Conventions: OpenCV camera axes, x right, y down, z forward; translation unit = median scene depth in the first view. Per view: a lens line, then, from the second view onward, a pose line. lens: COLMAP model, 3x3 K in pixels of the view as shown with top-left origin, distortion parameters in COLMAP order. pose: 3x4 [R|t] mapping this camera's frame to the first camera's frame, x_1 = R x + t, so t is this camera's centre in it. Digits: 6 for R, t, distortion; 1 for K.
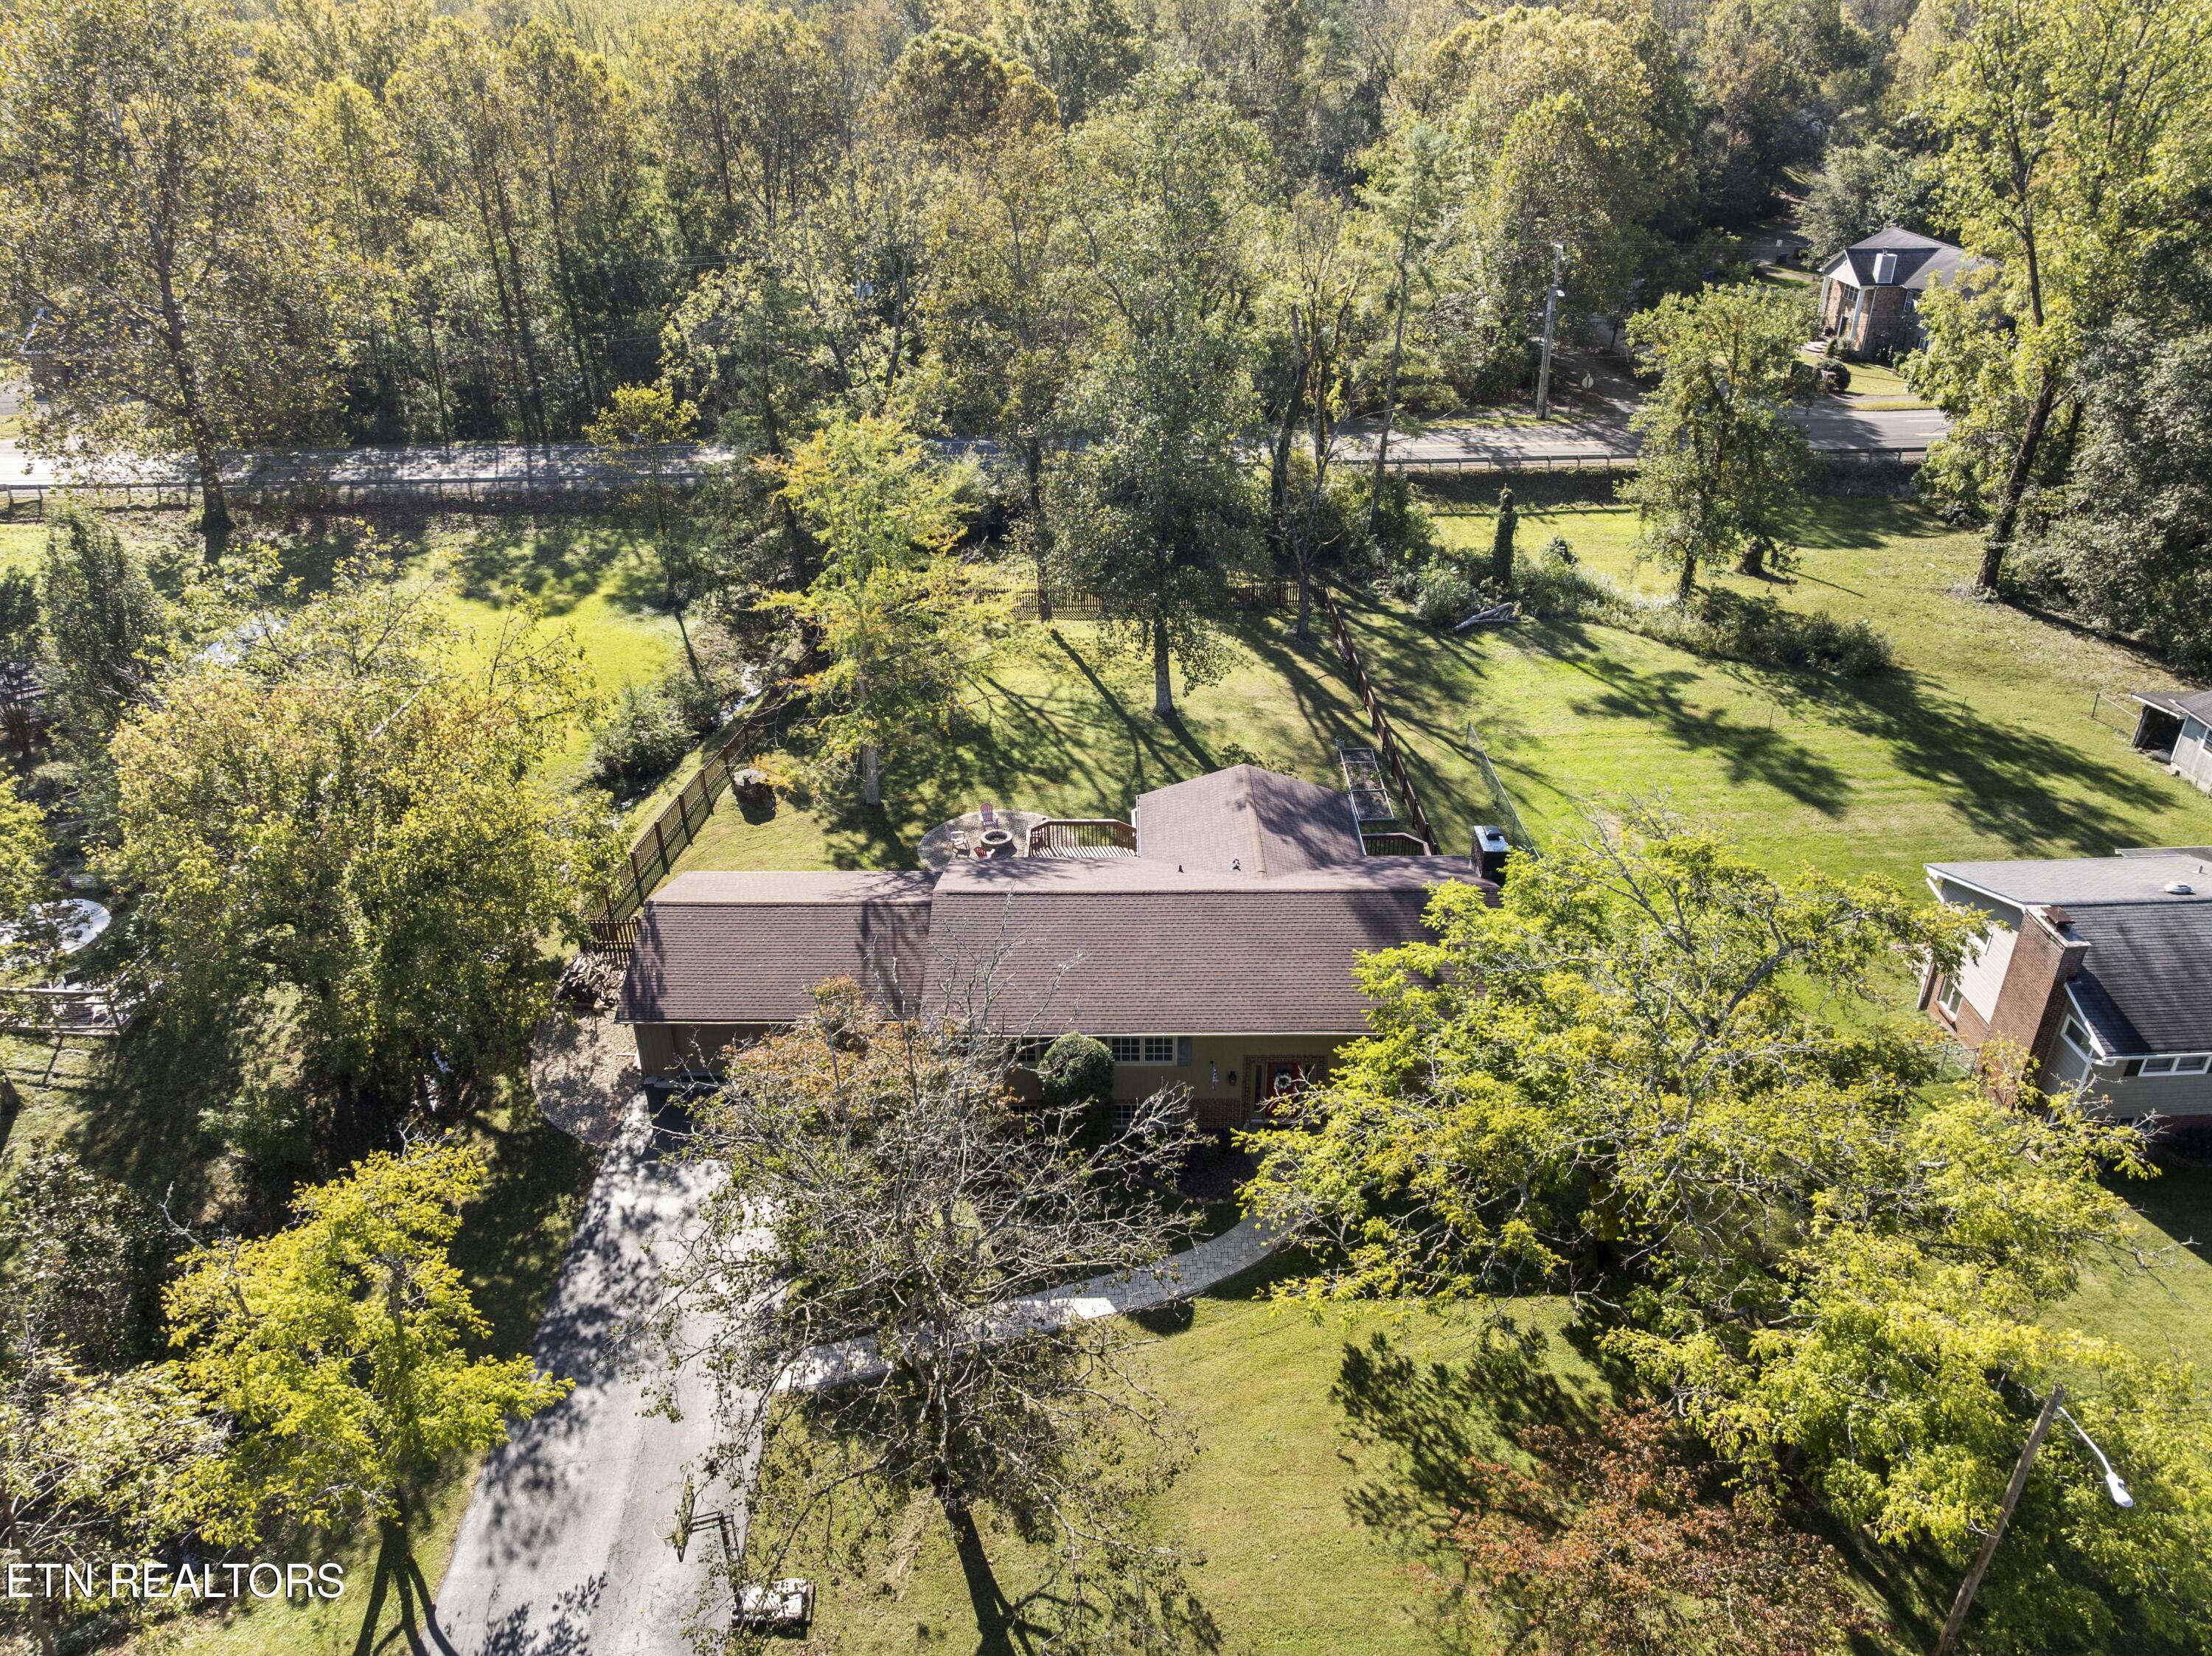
lens RADIAL K [[1563.6, 0, 1106.0], [0, 1563.6, 828.0], [0, 0, 1]] dist [-0.053613, 0.022776]
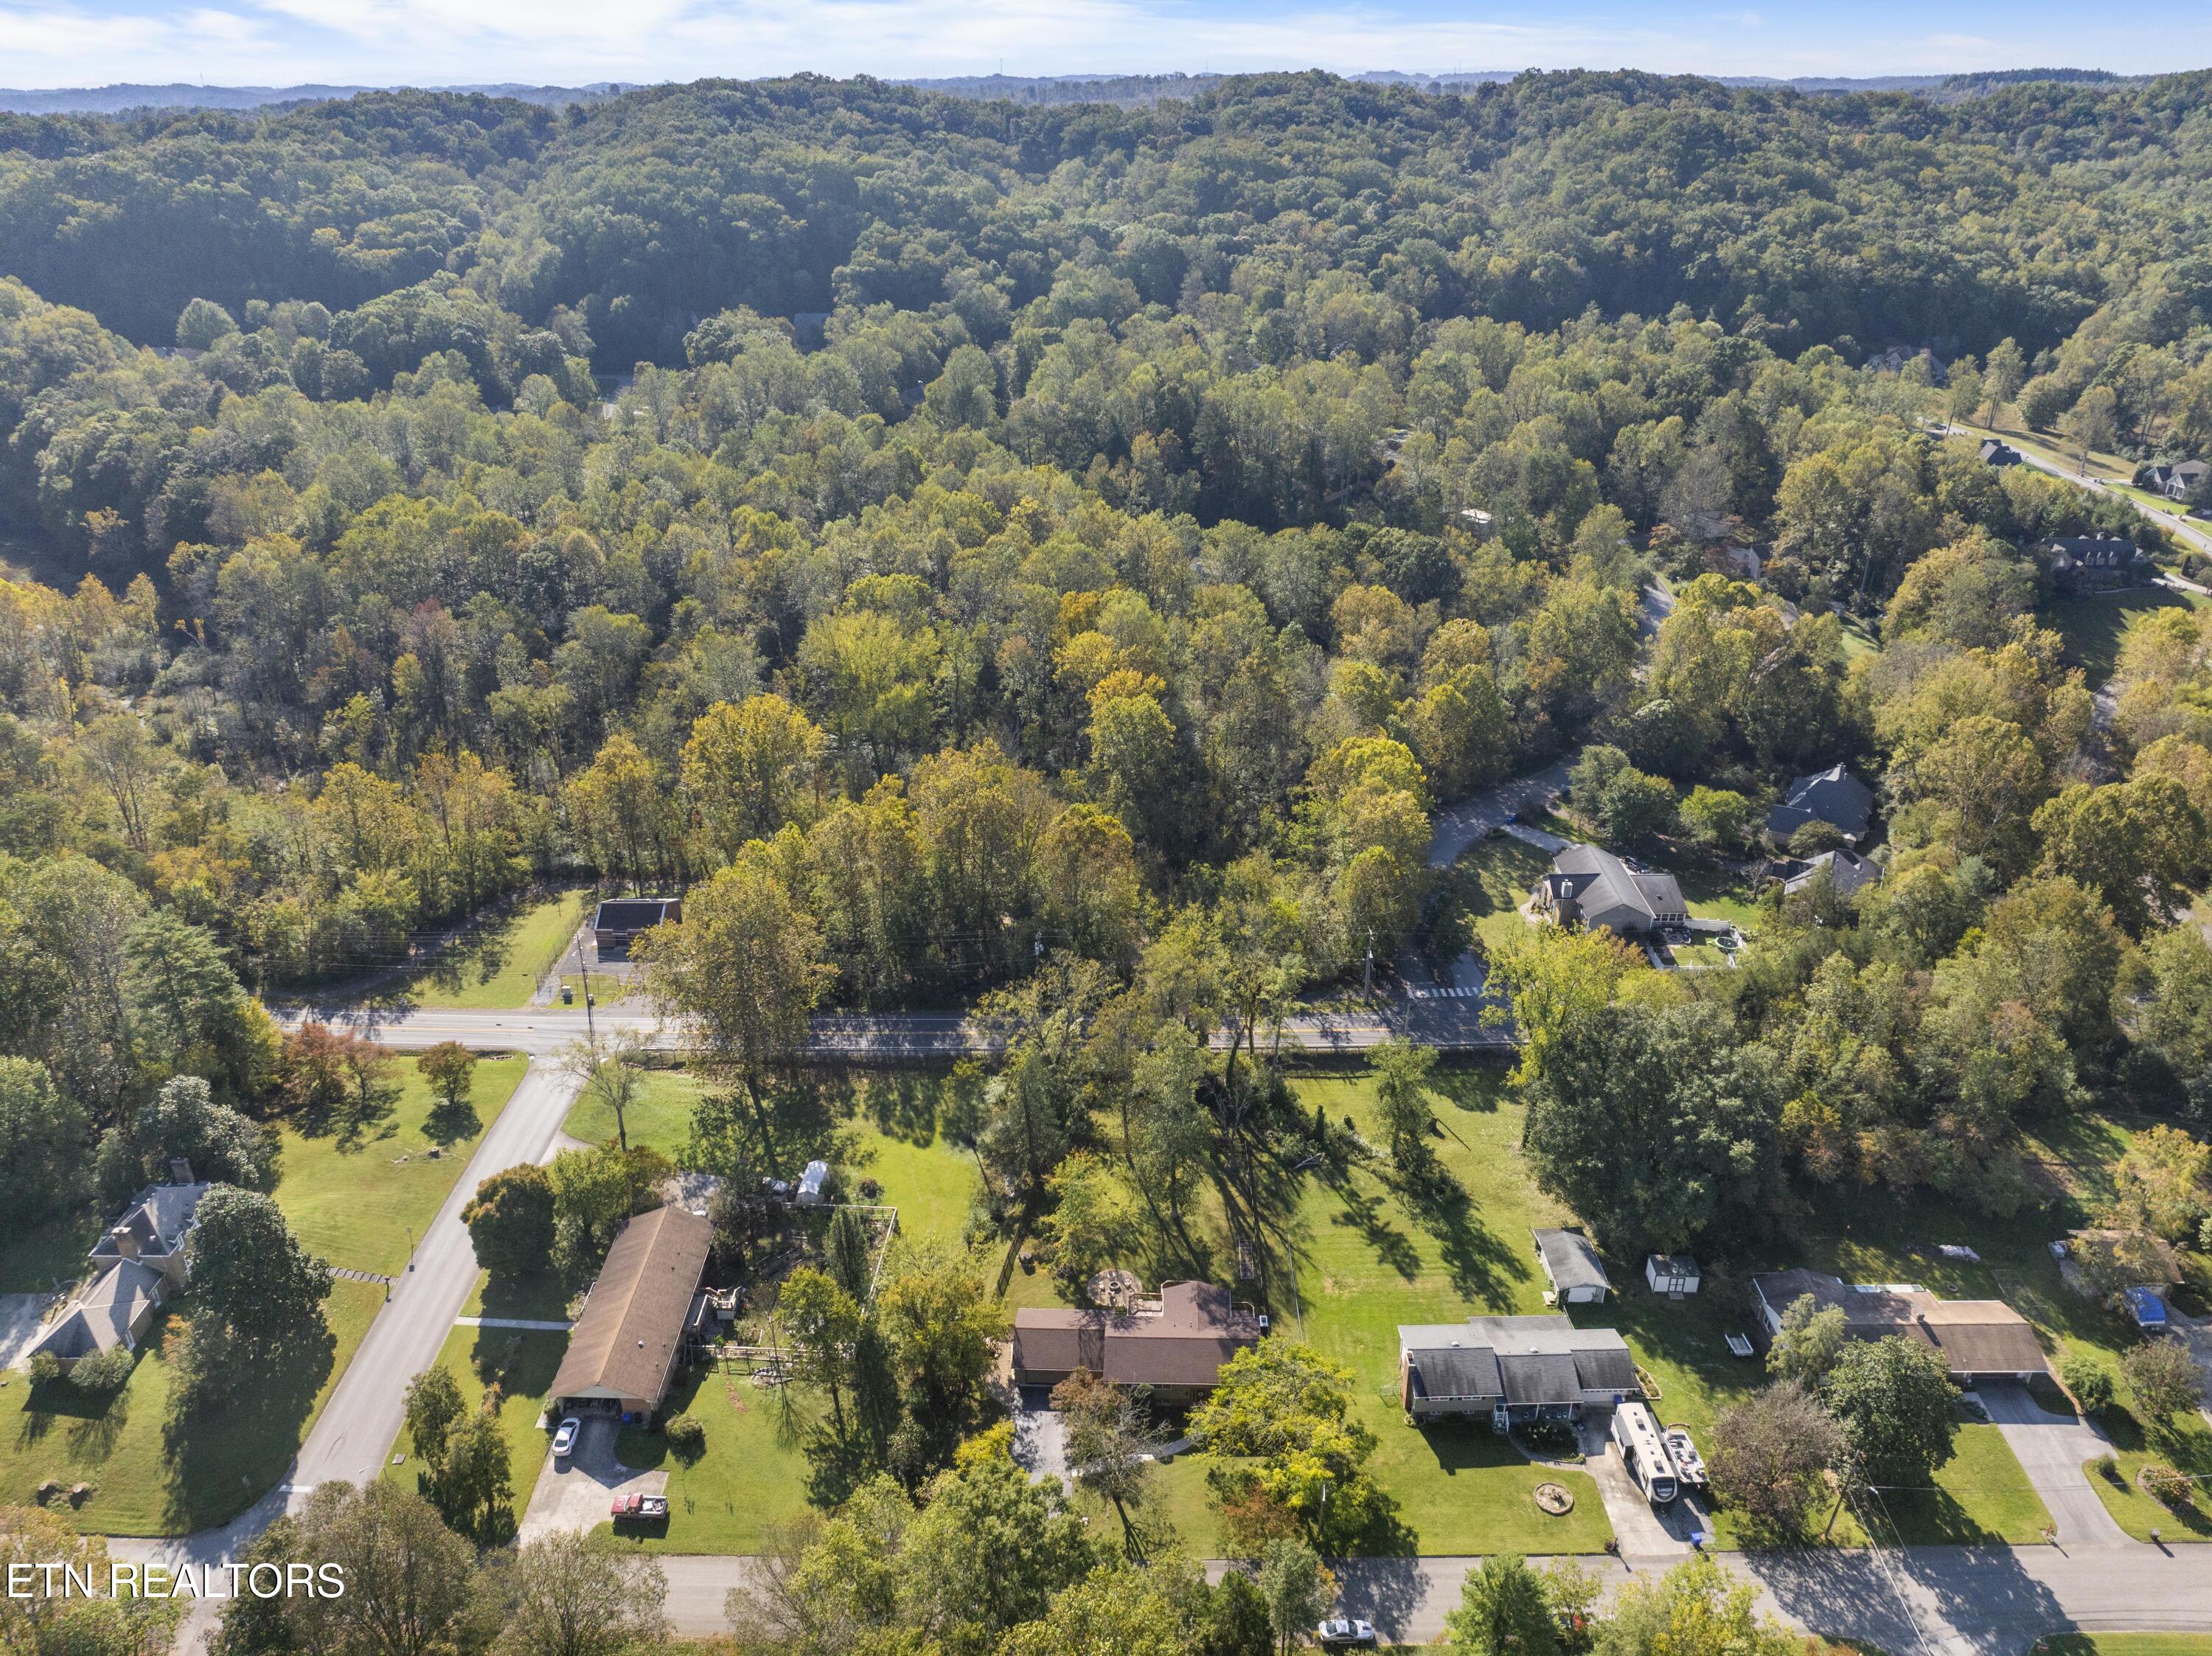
lens RADIAL K [[1563.6, 0, 1106.0], [0, 1563.6, 828.0], [0, 0, 1]] dist [-0.053613, 0.022776]
pose [[0.999615, 0.015199, -0.023192, -0.027322], [-0.016406, 0.998472, -0.052776, -0.601207], [0.022354, 0.053137, 0.998337, -1.687535]]
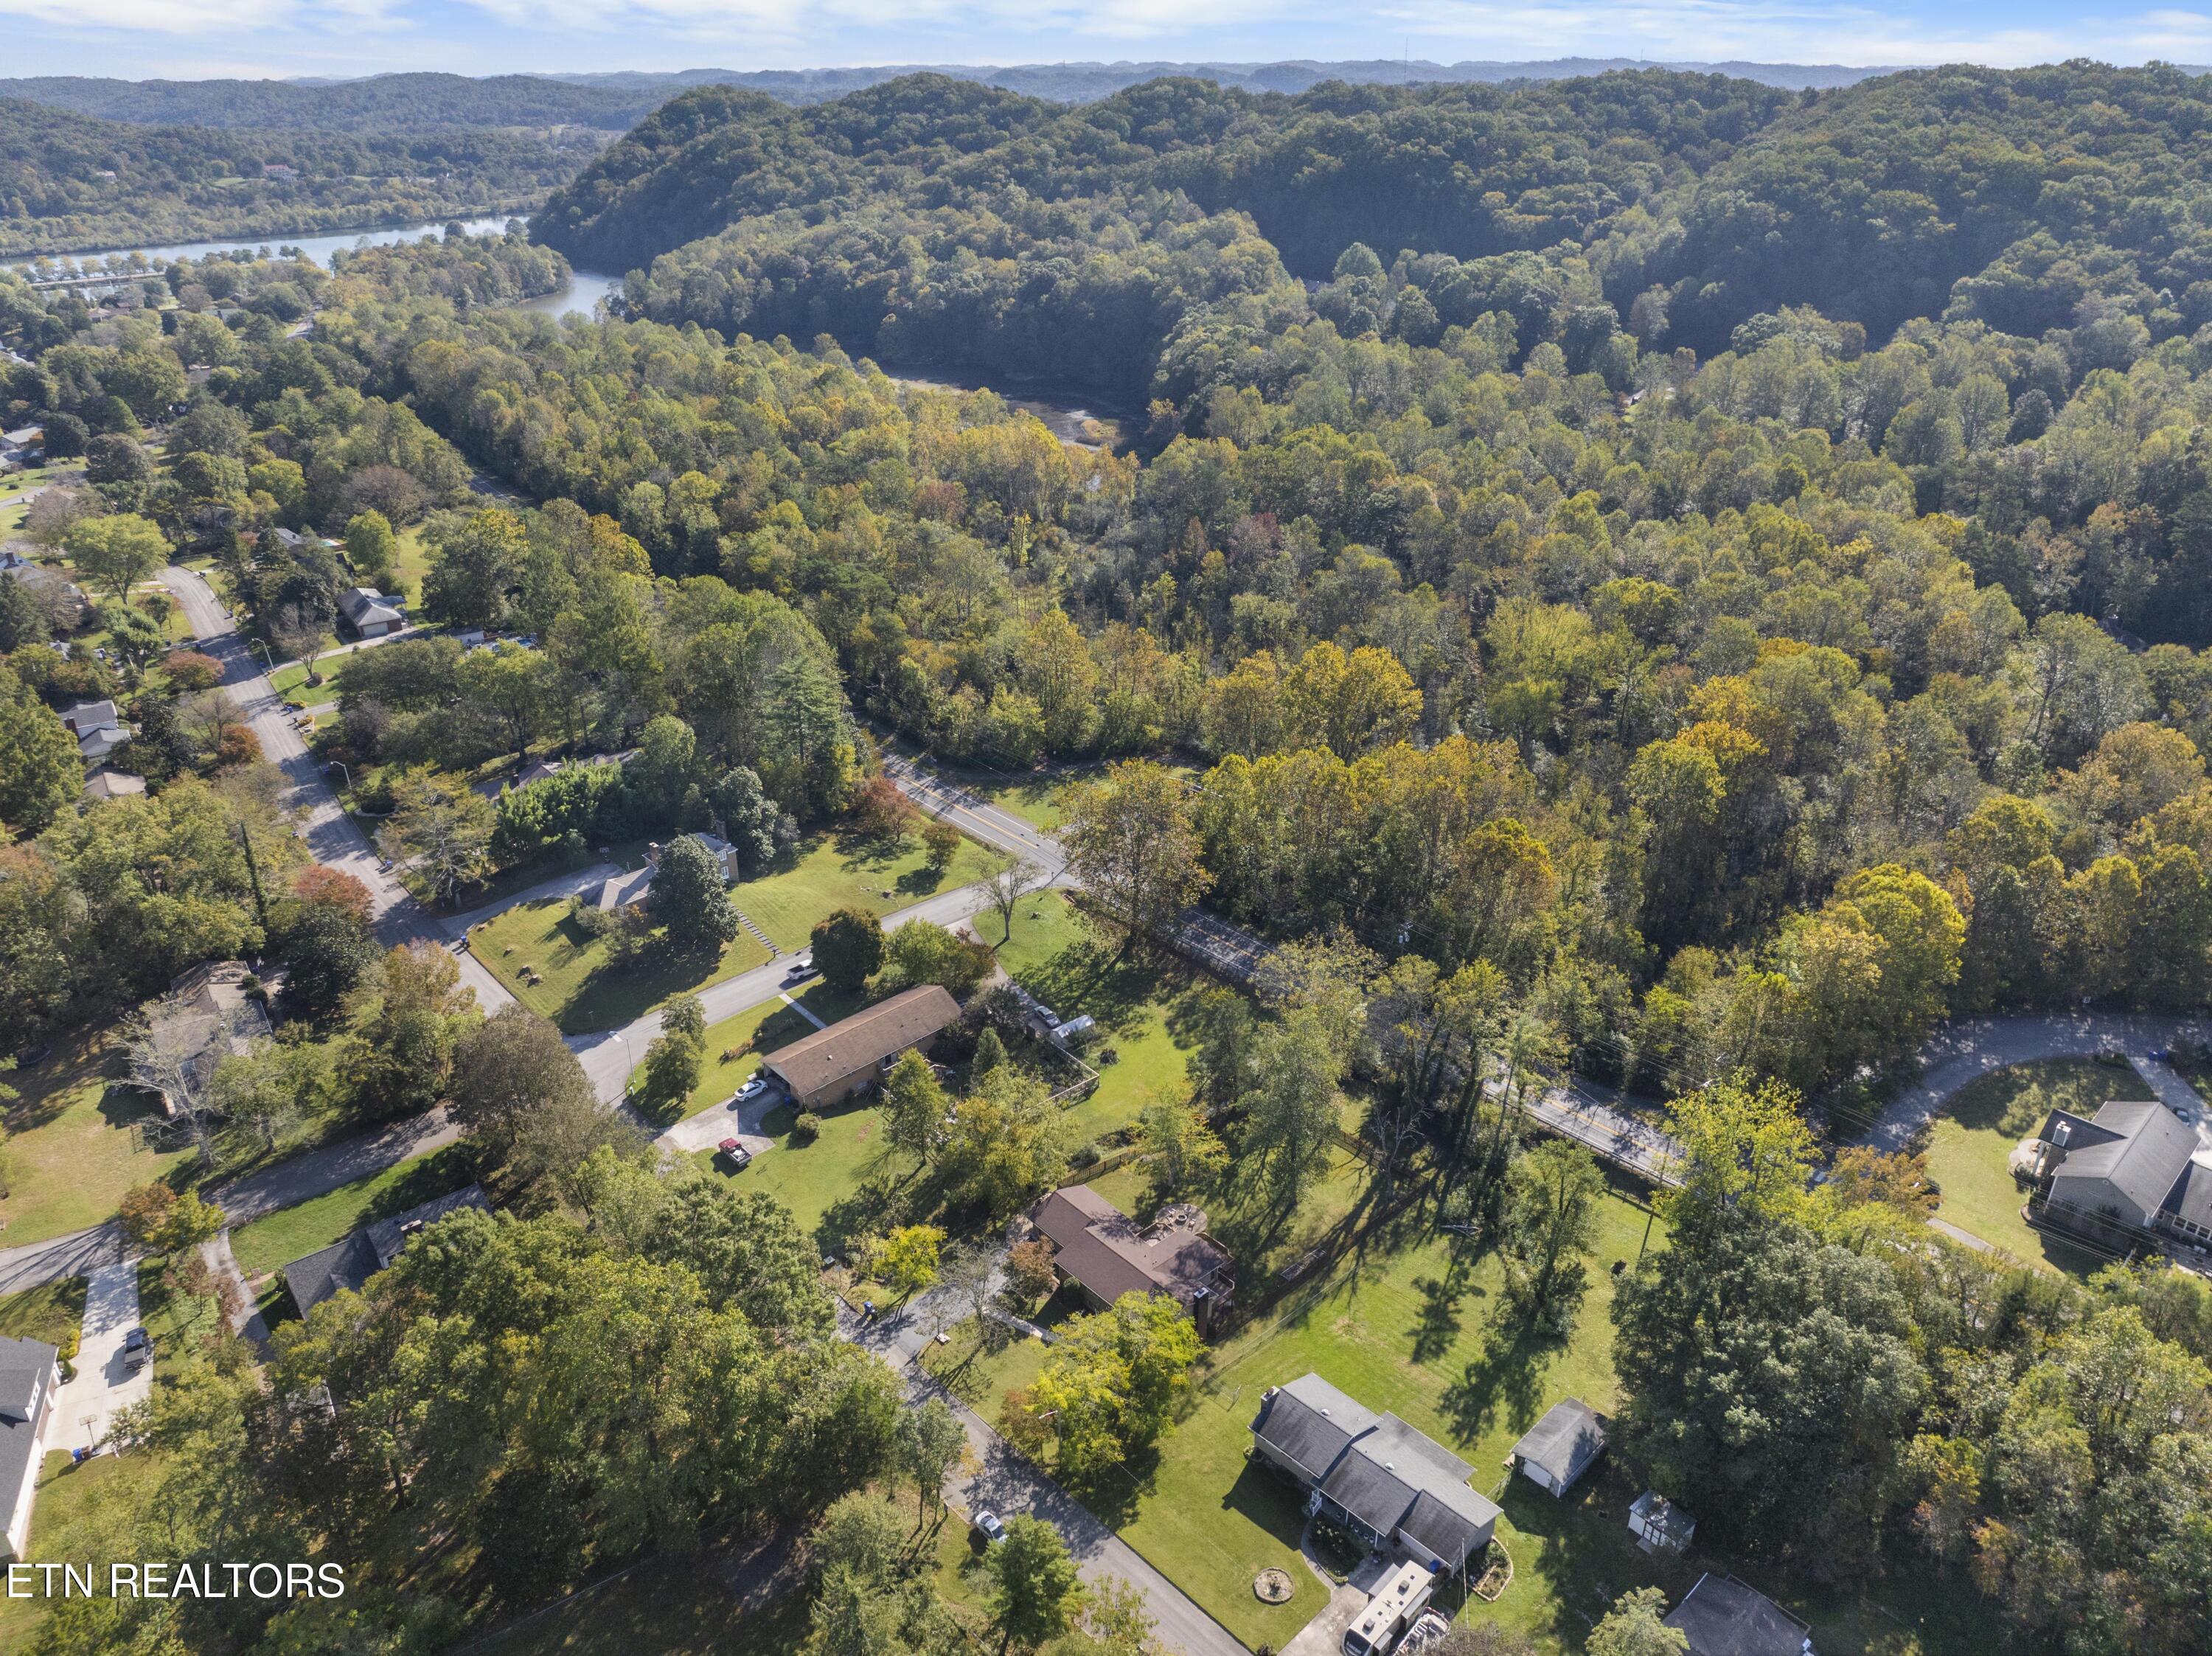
lens RADIAL K [[1563.6, 0, 1106.0], [0, 1563.6, 828.0], [0, 0, 1]] dist [-0.053613, 0.022776]
pose [[0.672650, 0.331354, -0.661624, 1.392050], [-0.357448, 0.928395, 0.101553, -0.835799], [0.647899, 0.168187, 0.742927, -1.299167]]
